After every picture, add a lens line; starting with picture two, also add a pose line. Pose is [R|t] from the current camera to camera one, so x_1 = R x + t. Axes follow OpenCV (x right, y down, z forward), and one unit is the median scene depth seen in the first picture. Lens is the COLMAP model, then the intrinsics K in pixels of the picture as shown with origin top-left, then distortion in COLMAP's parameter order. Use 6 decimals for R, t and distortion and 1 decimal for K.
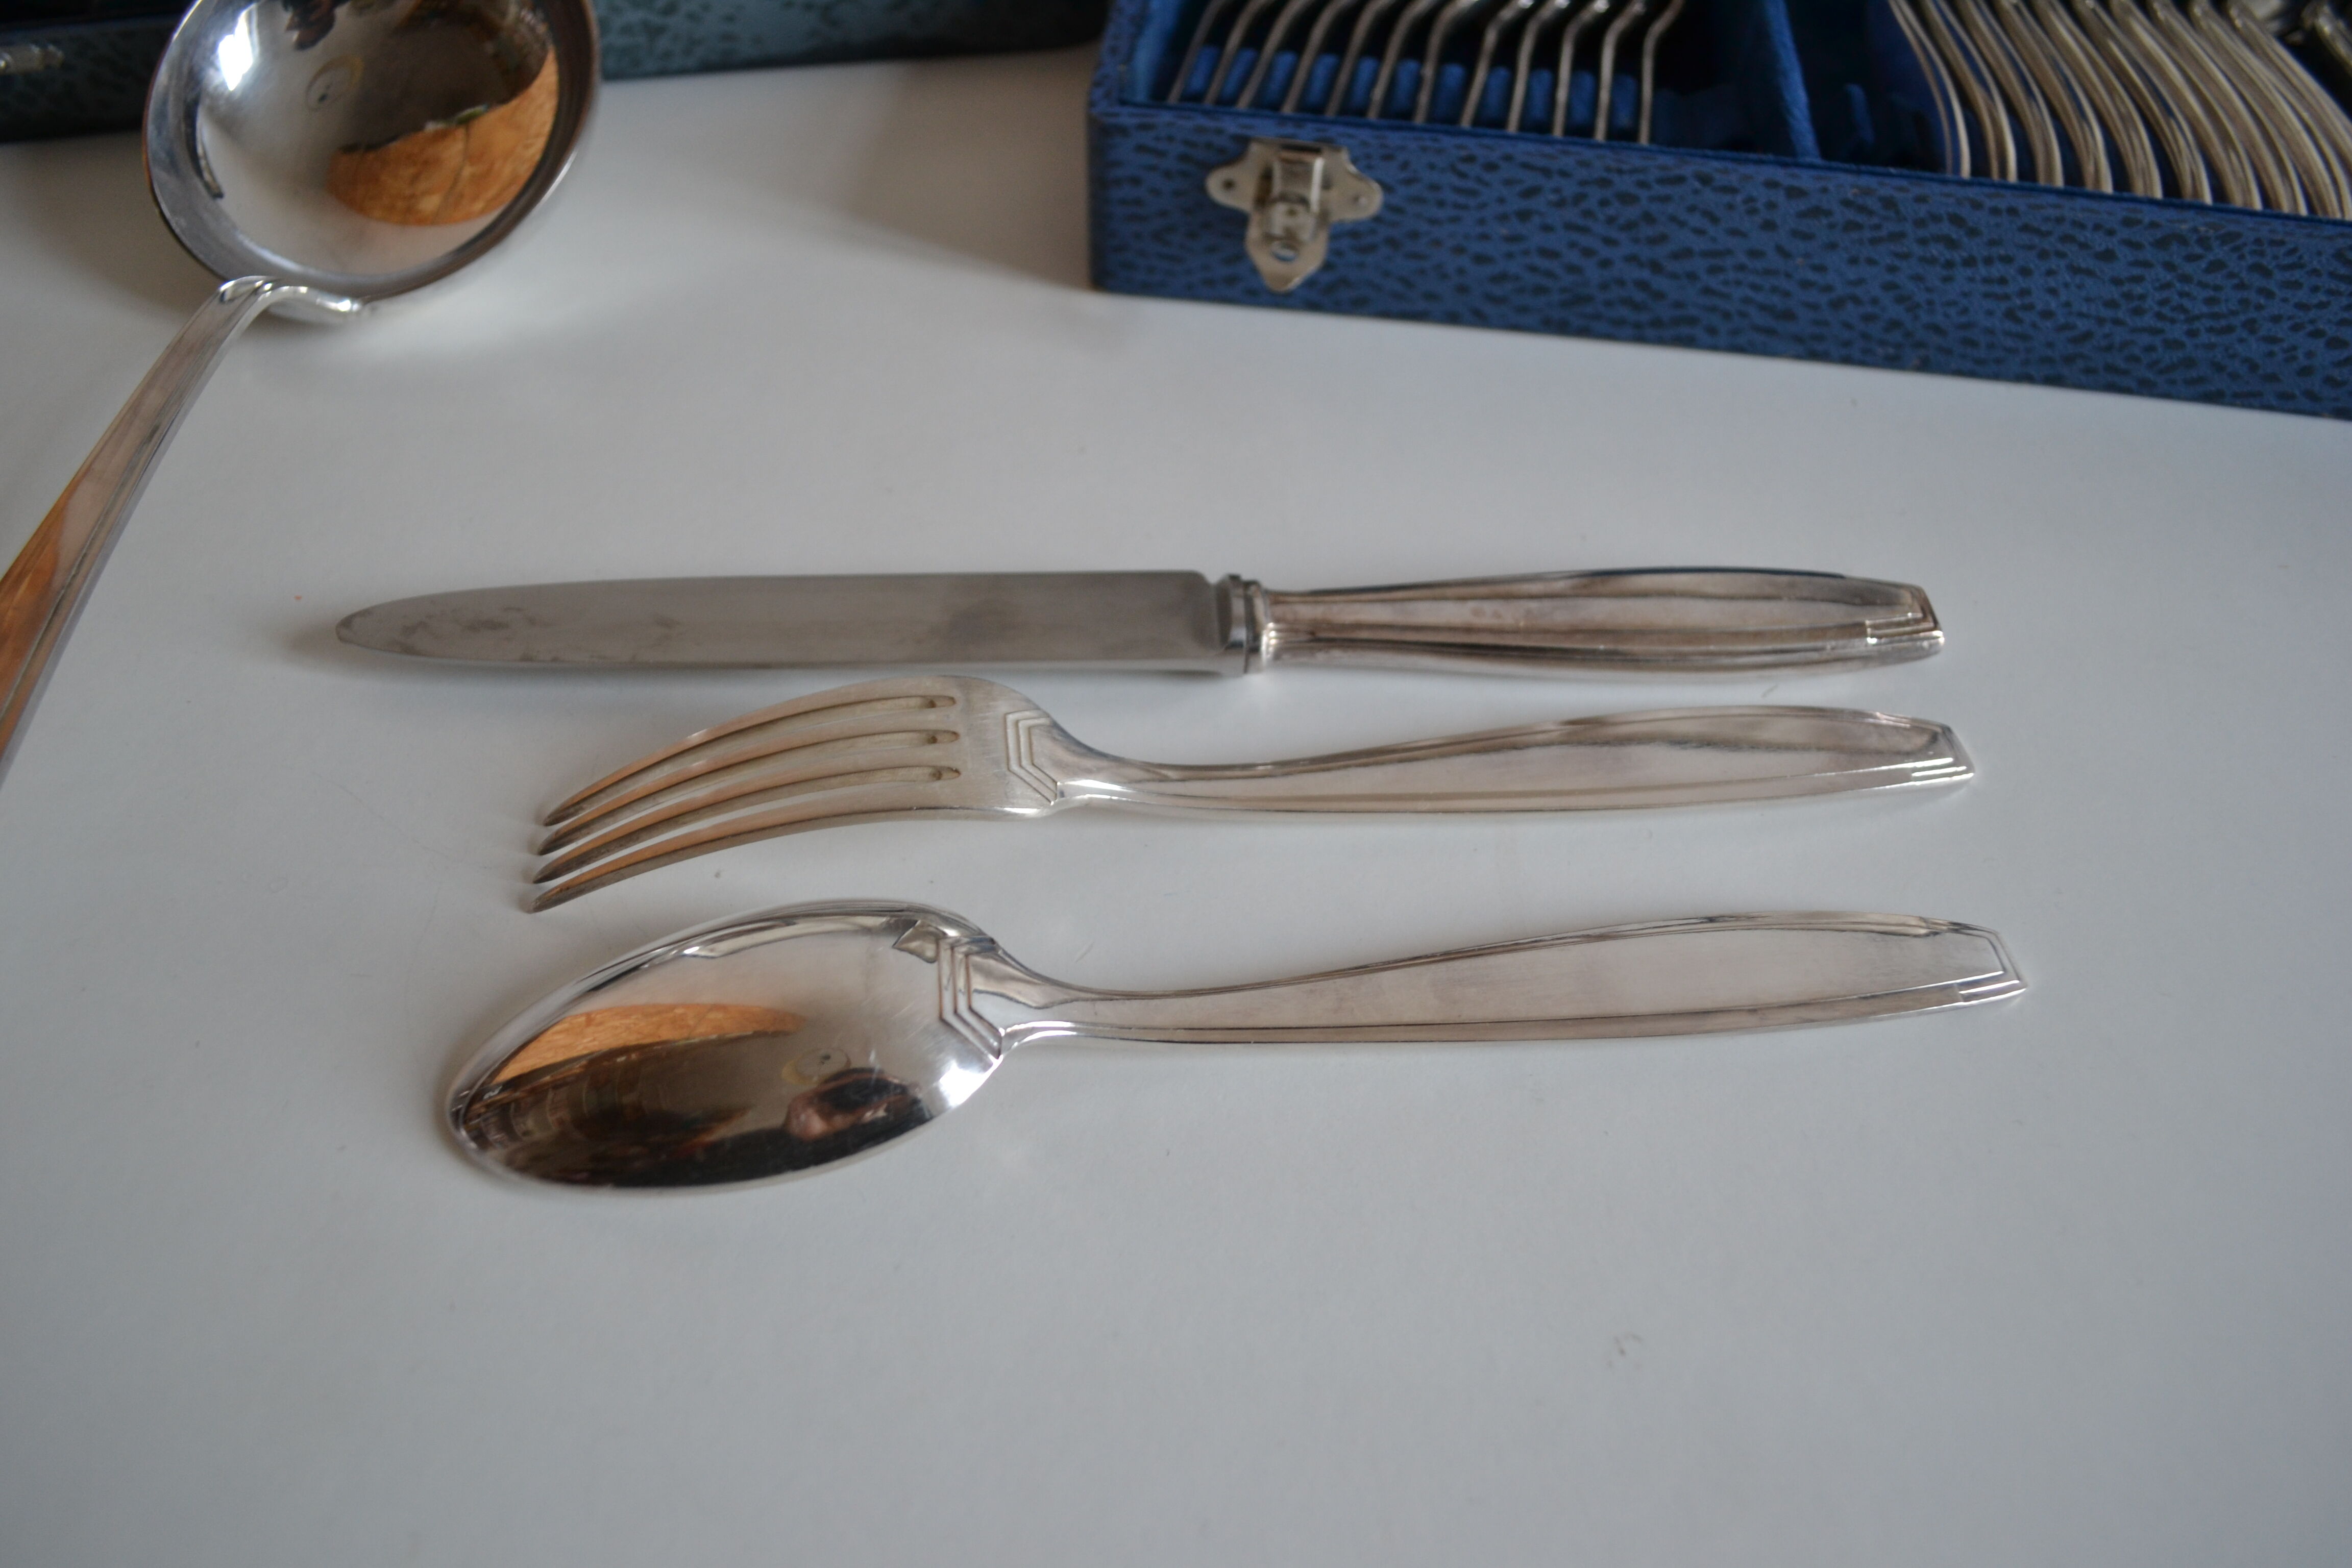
lens RADIAL K [[1859.1, 0, 1169.3], [0, 1859.1, 797.4], [0, 0, 1]] dist [-0.086471, 0.012816]
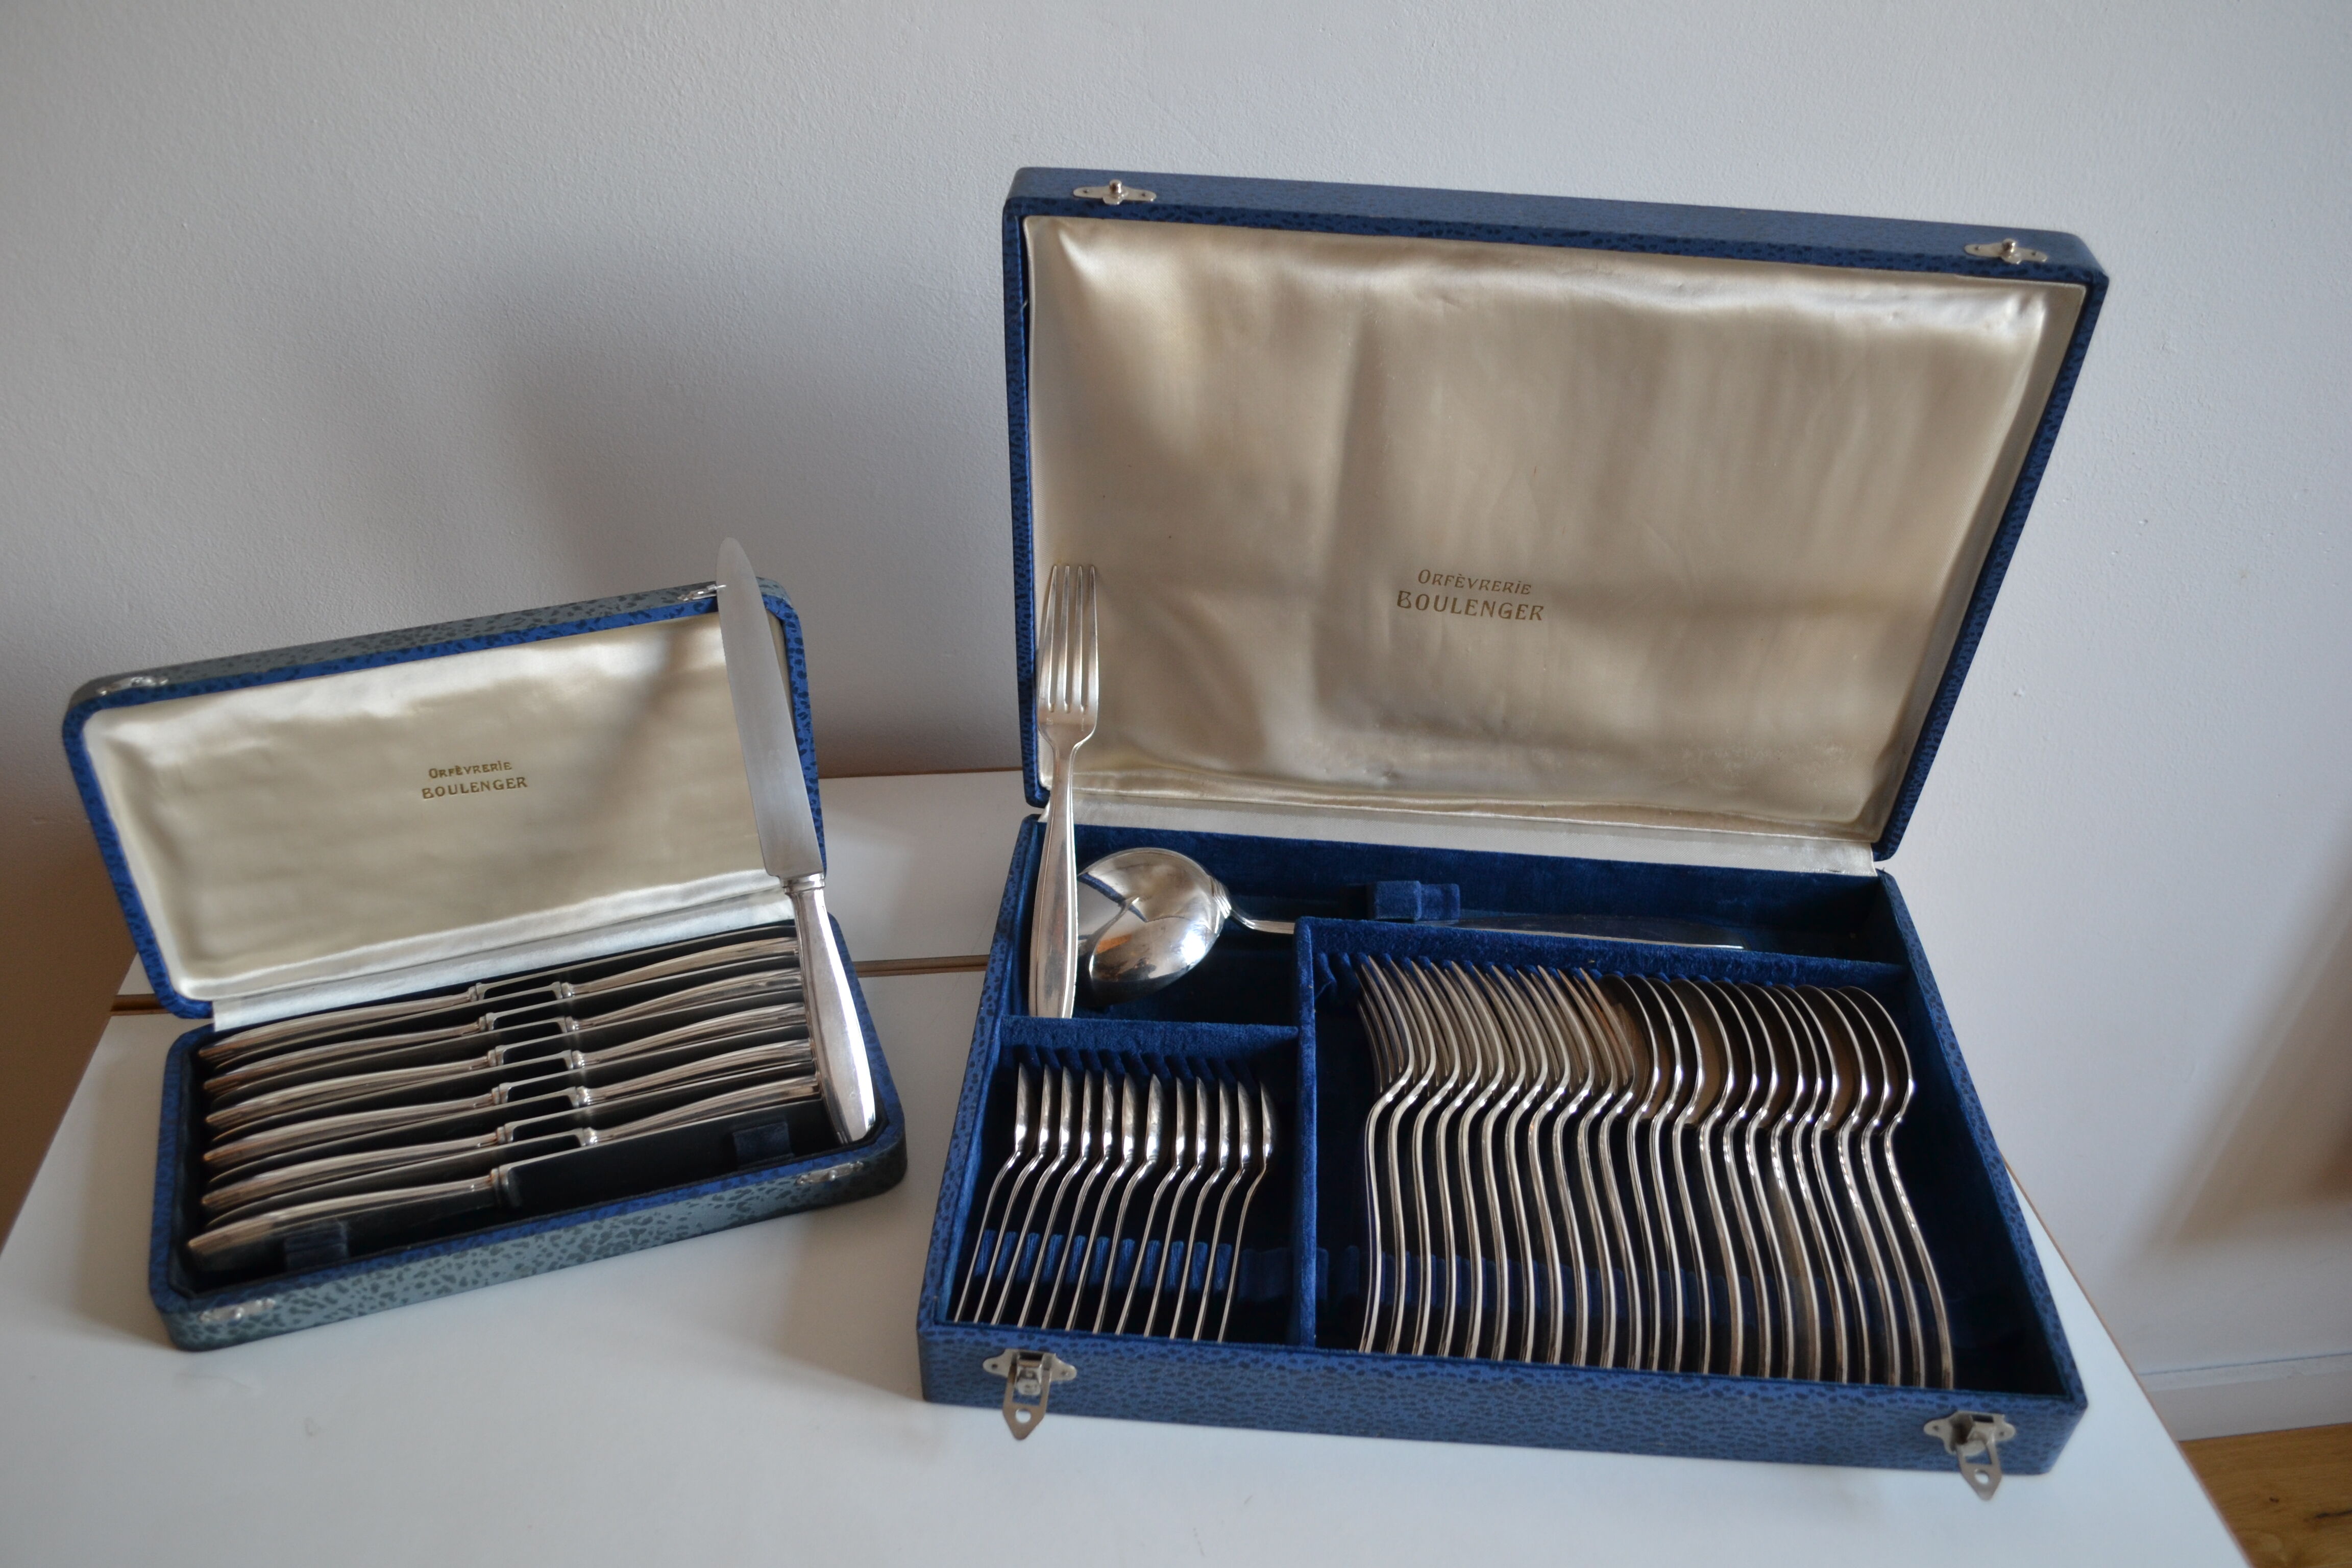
lens RADIAL K [[1859.1, 0, 1169.3], [0, 1859.1, 797.4], [0, 0, 1]] dist [-0.086471, 0.012816]
pose [[0.998058, -0.024847, 0.057121, 0.120649], [0.035755, 0.979405, -0.198715, -0.538479], [-0.051007, 0.200371, 0.978391, -0.974512]]
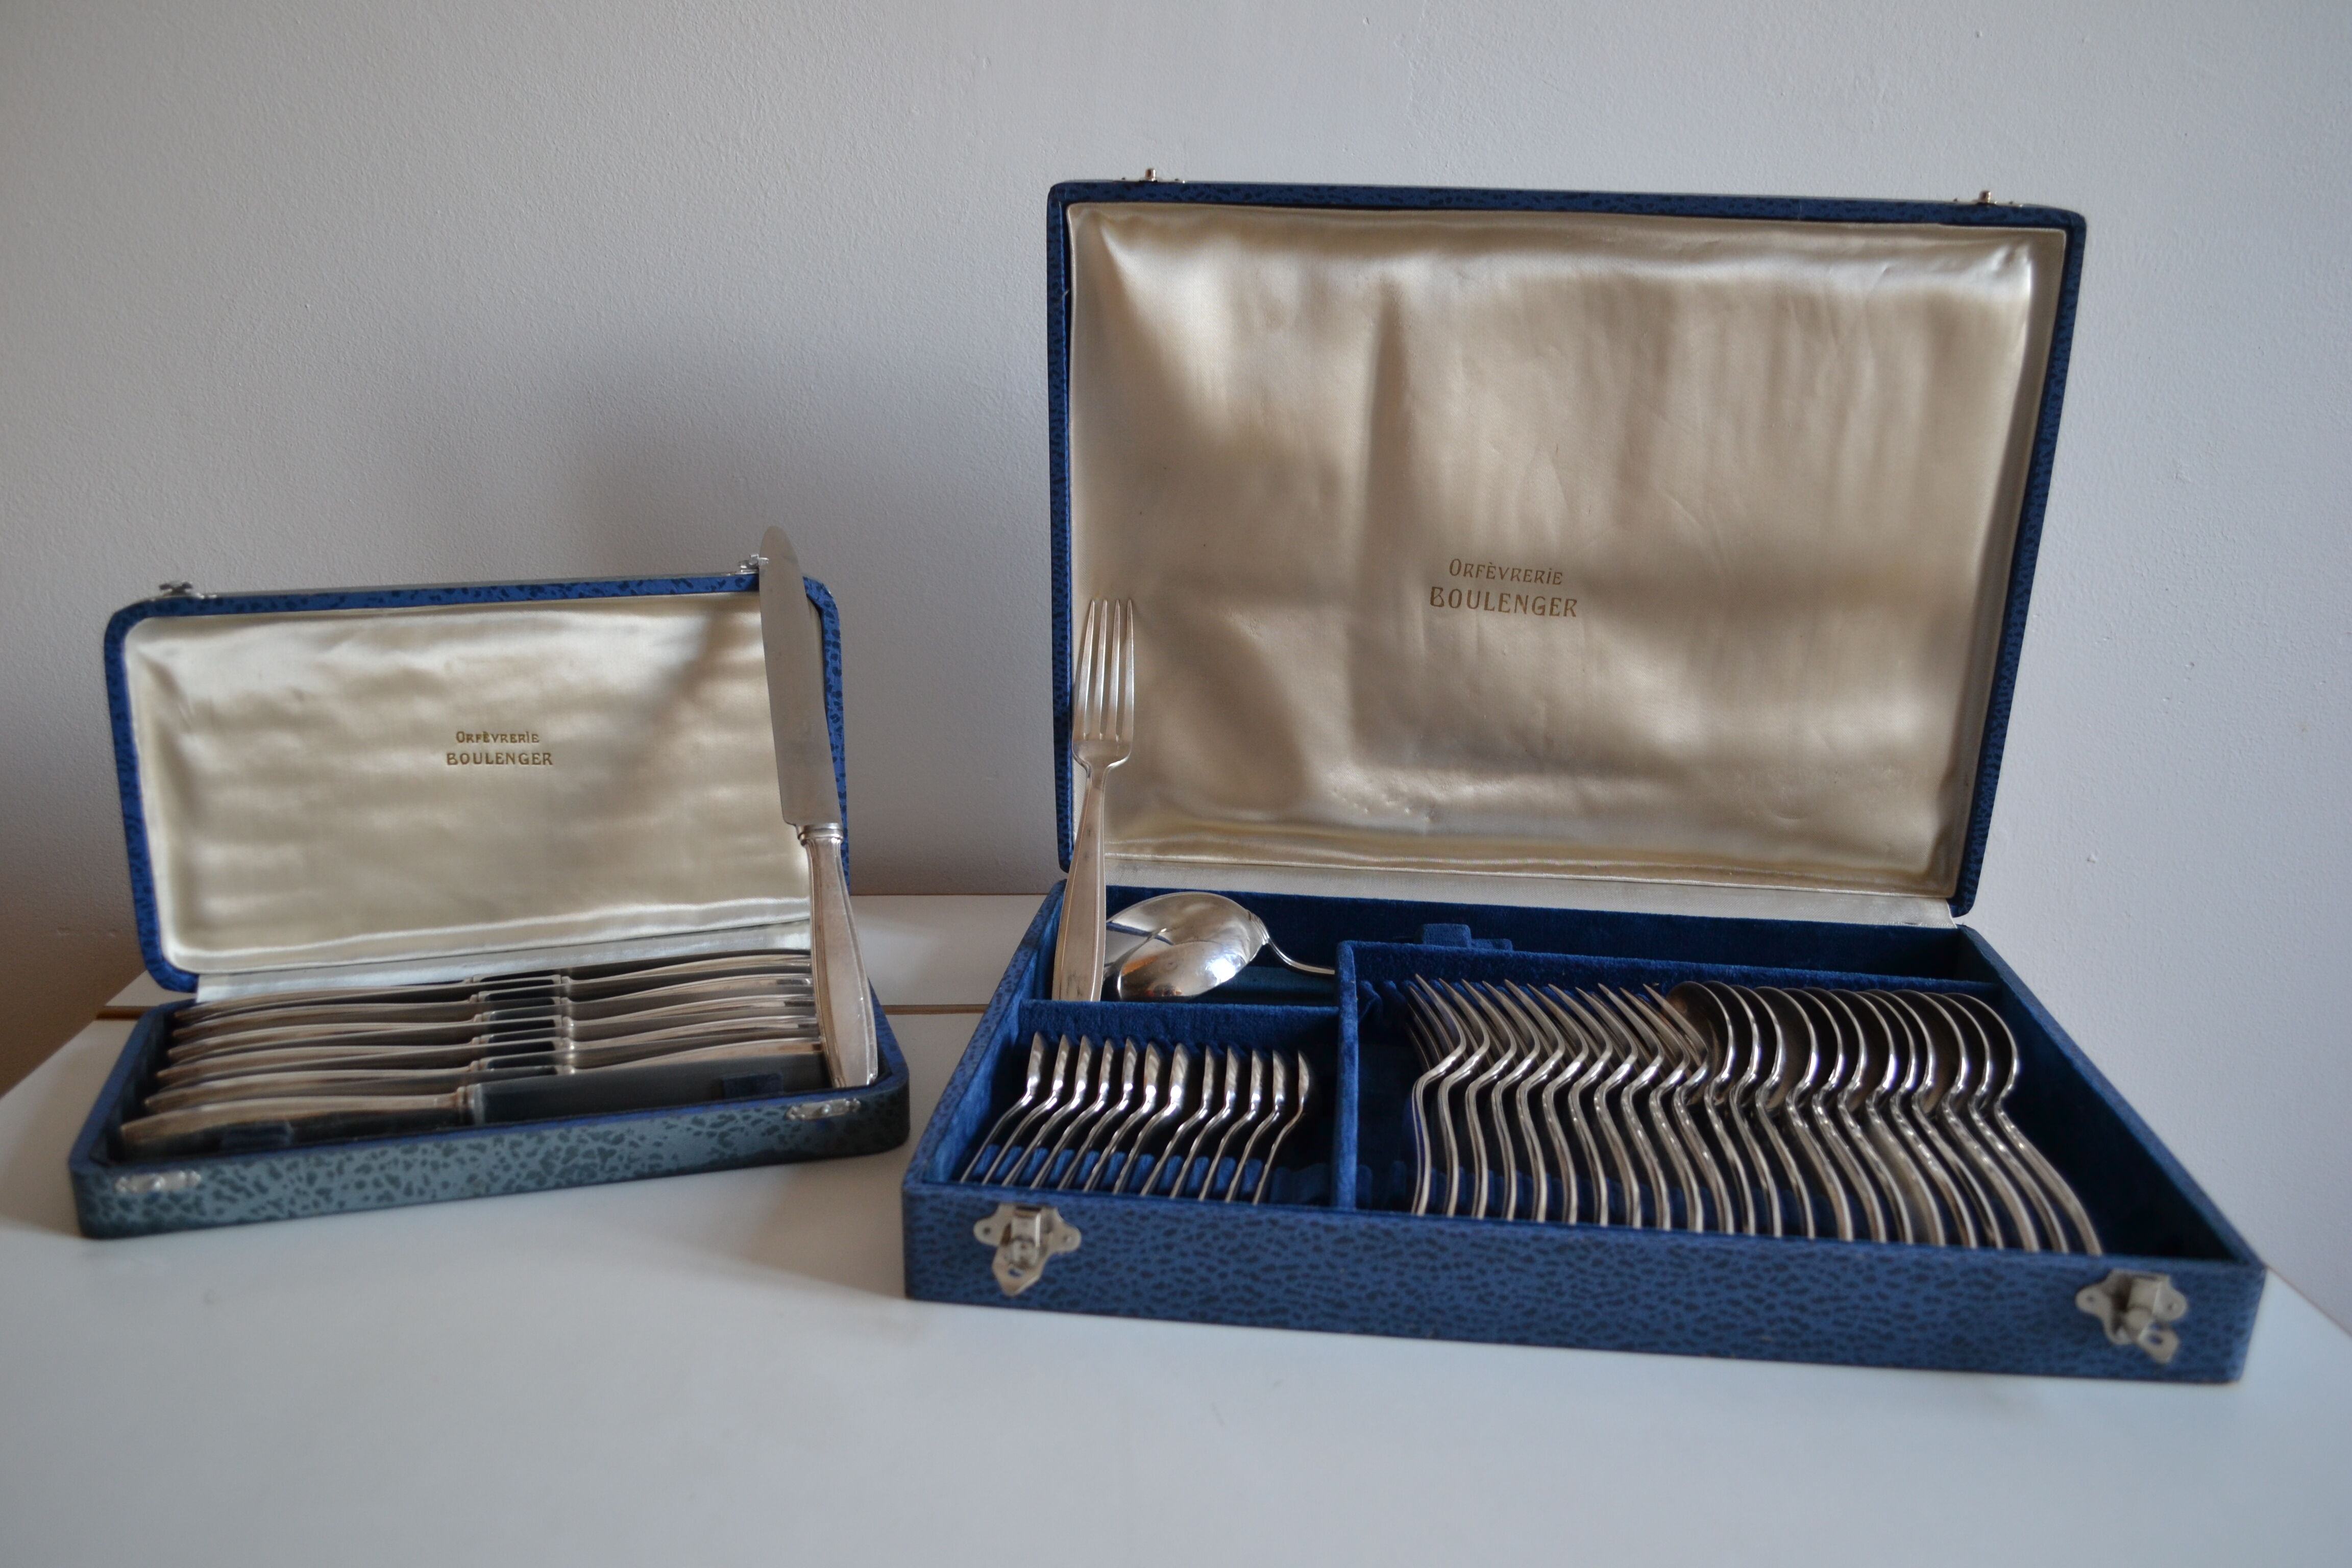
lens RADIAL K [[1859.1, 0, 1169.3], [0, 1859.1, 797.4], [0, 0, 1]] dist [-0.086471, 0.012816]
pose [[0.999777, -0.004911, 0.020562, 0.167224], [0.015026, 0.849246, -0.527784, 0.212449], [-0.014870, 0.527975, 0.849130, -0.608443]]
